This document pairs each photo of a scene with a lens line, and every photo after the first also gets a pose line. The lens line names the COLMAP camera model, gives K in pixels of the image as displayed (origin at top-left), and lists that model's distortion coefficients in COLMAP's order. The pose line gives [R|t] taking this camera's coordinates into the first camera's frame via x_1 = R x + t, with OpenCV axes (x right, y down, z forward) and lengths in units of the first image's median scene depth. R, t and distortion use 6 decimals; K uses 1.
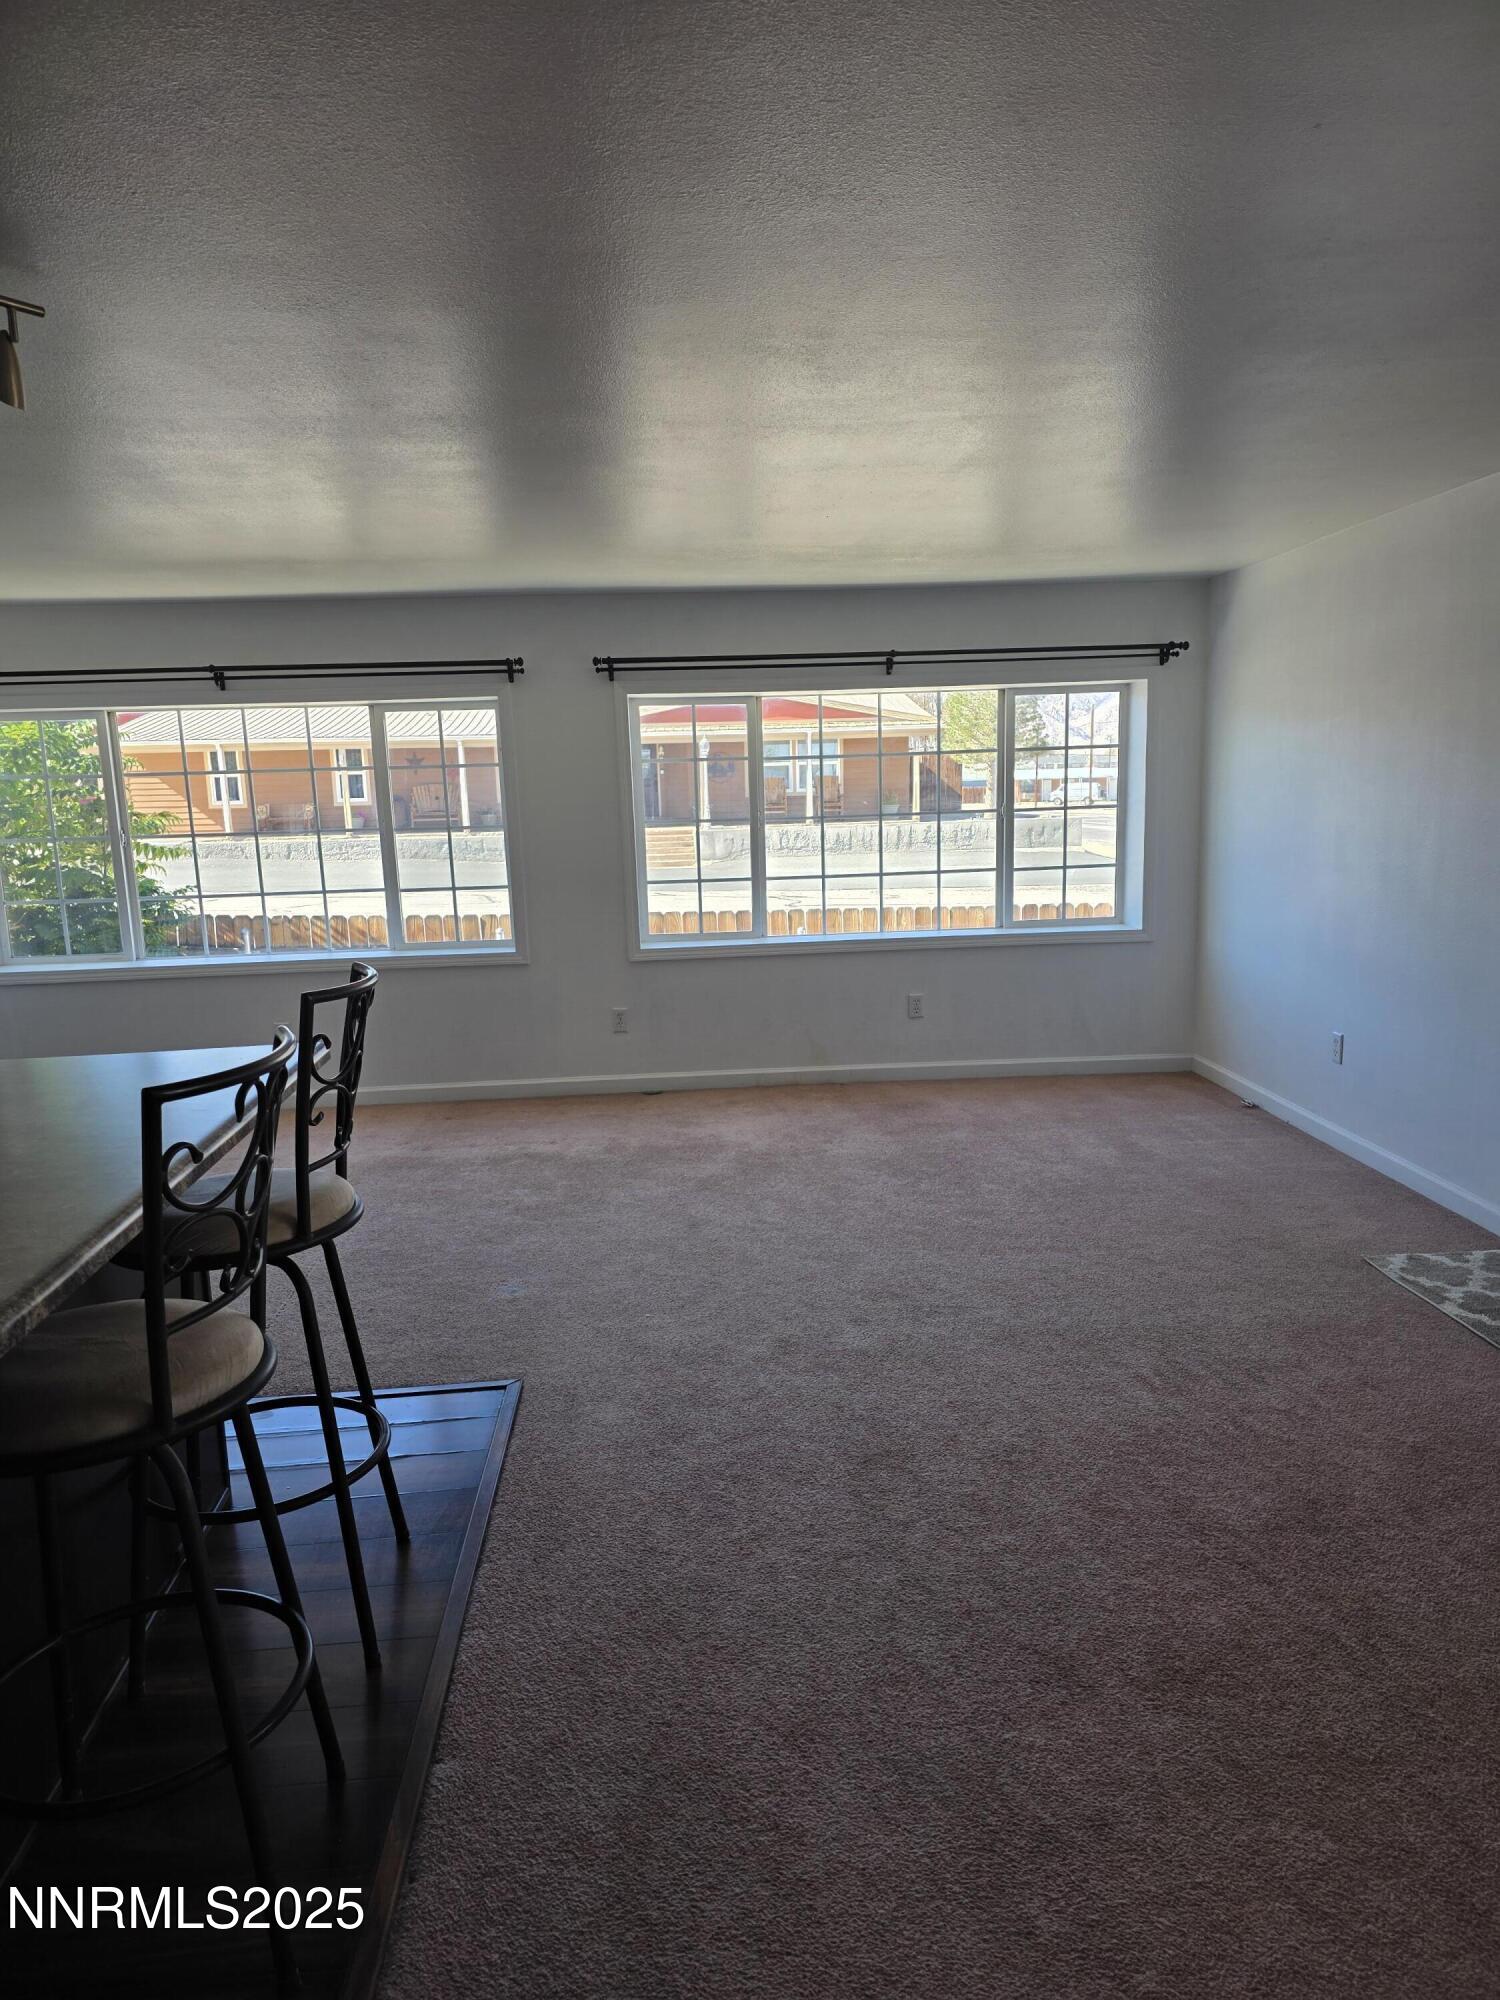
lens RADIAL K [[1344.0, 0, 747.7], [0, 1344.0, 1008.3], [0, 0, 1]] dist [0.096726, -0.070676]
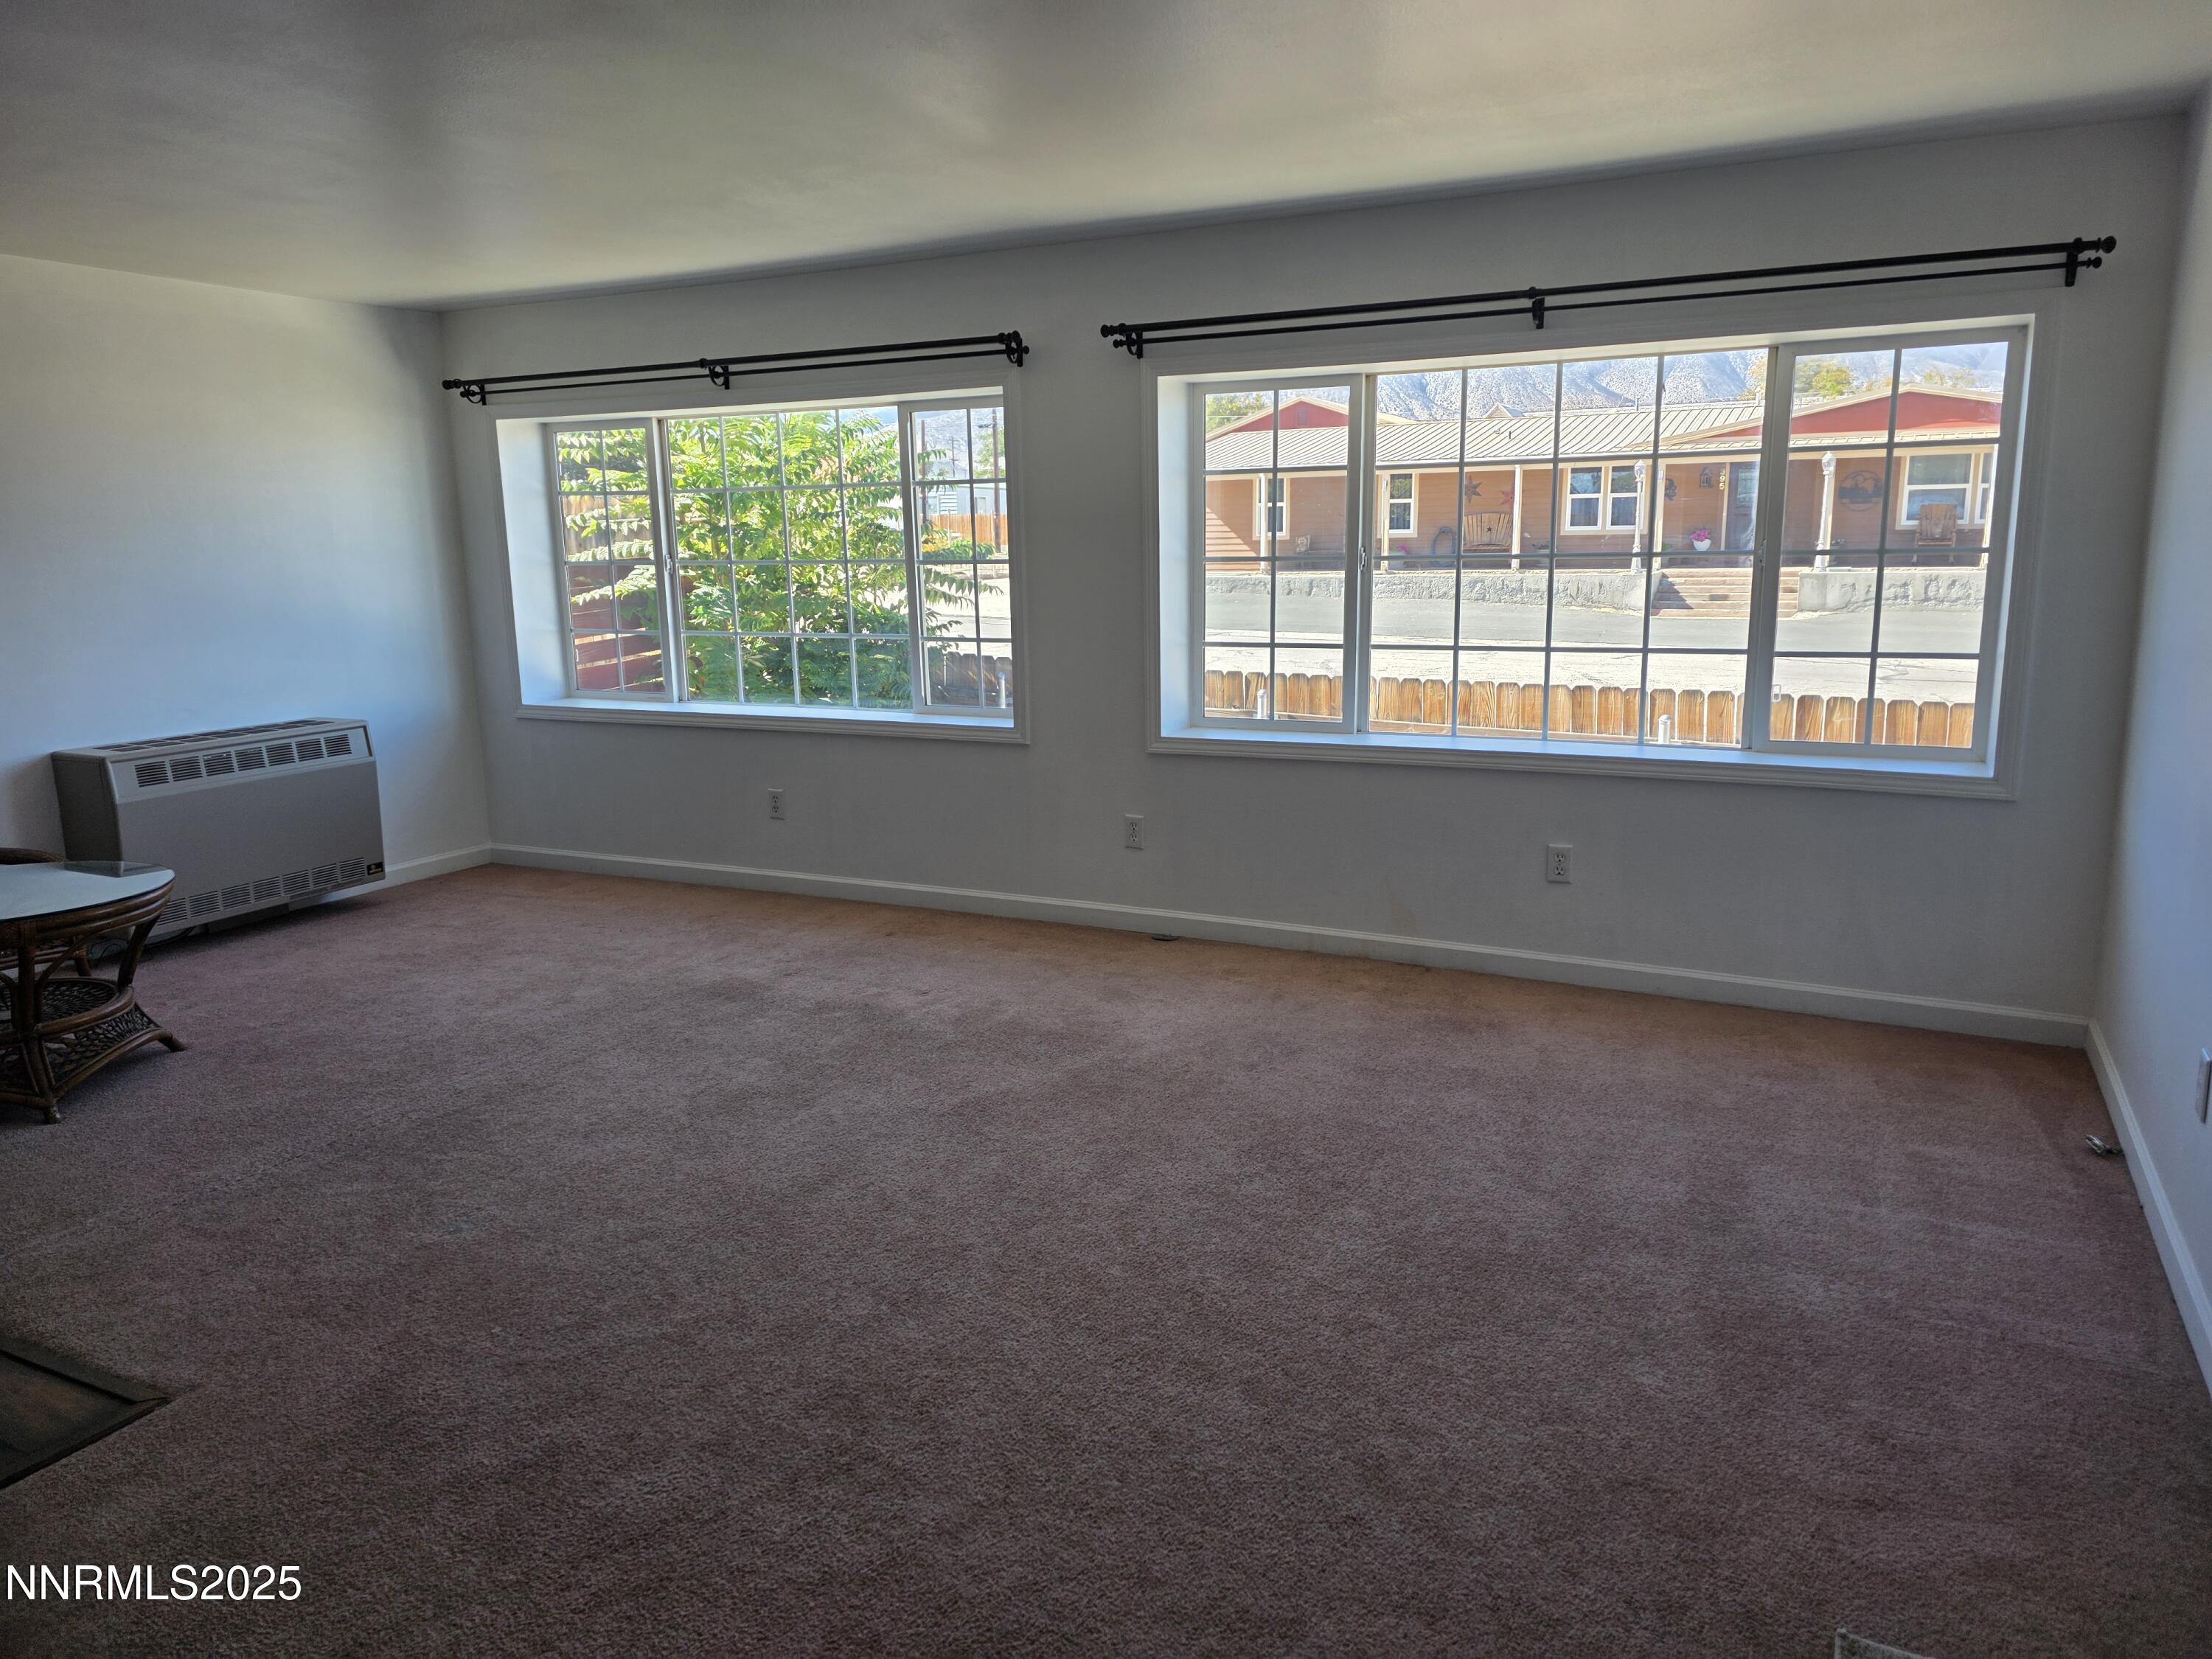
lens RADIAL K [[1485.6, 0, 1109.1], [0, 1485.6, 784.9], [0, 0, 1]] dist [0.094186, -0.072043]
pose [[0.869351, 0.100008, -0.483970, 0.368332], [-0.092795, 0.994925, 0.038906, -0.061096], [0.485405, 0.011087, 0.874219, 0.388437]]
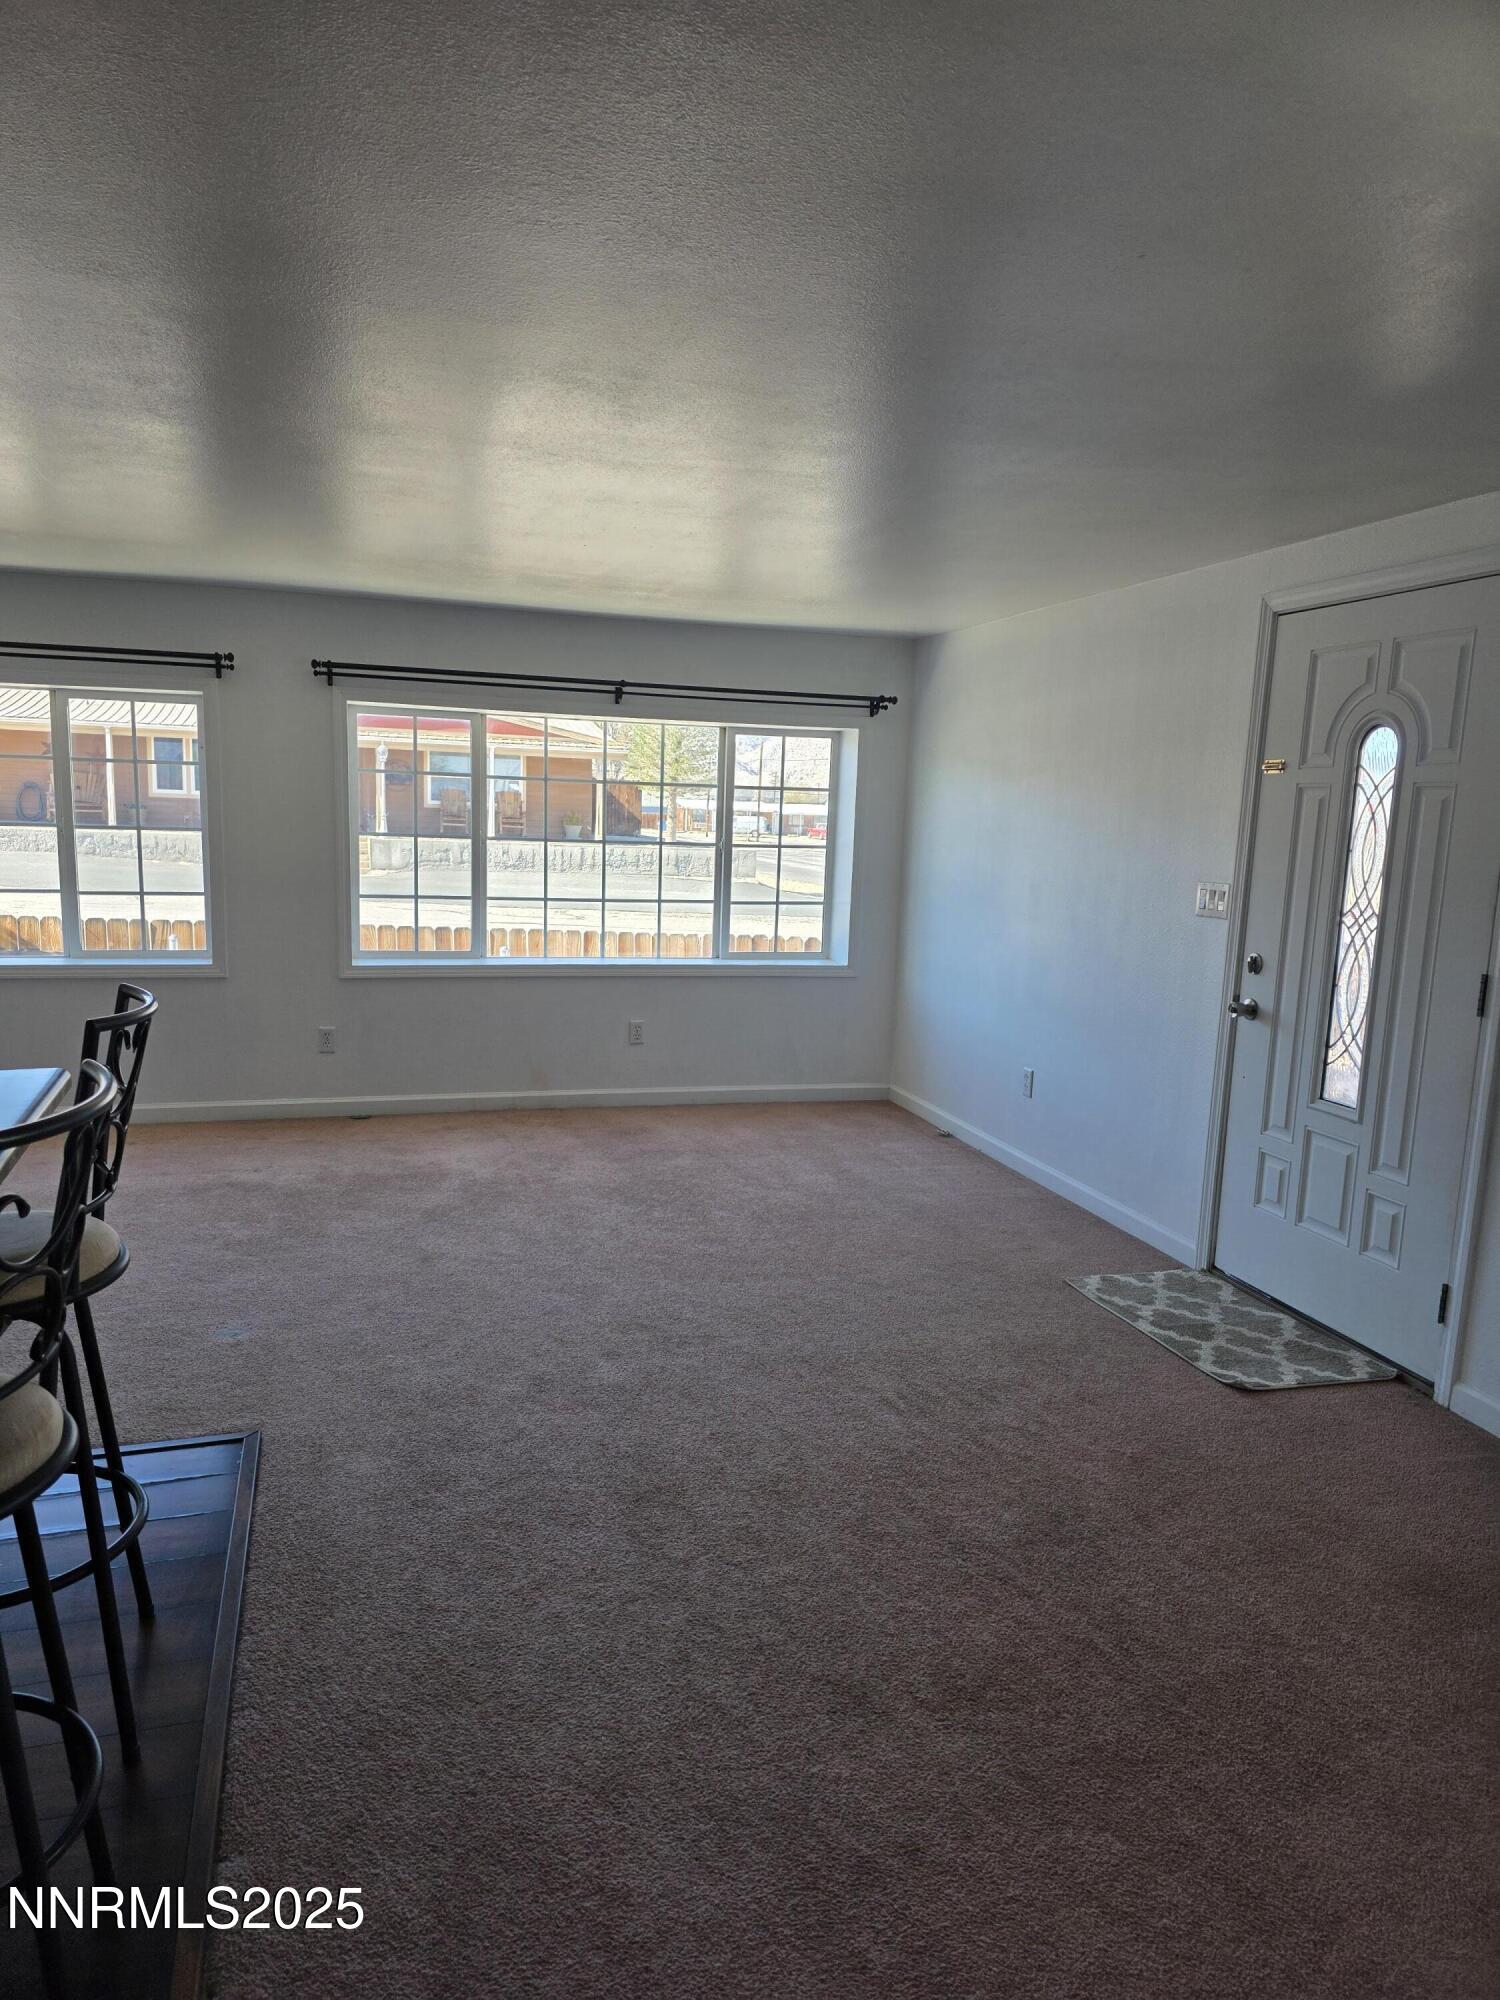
lens RADIAL K [[1343.2, 0, 711.0], [0, 1343.2, 1004.2], [0, 0, 1]] dist [0.094186, -0.072043]
pose [[0.975289, 0.029103, 0.219009, -0.053235], [-0.025415, 0.999484, -0.019639, -0.006208], [-0.219468, 0.013588, 0.975525, 0.008378]]
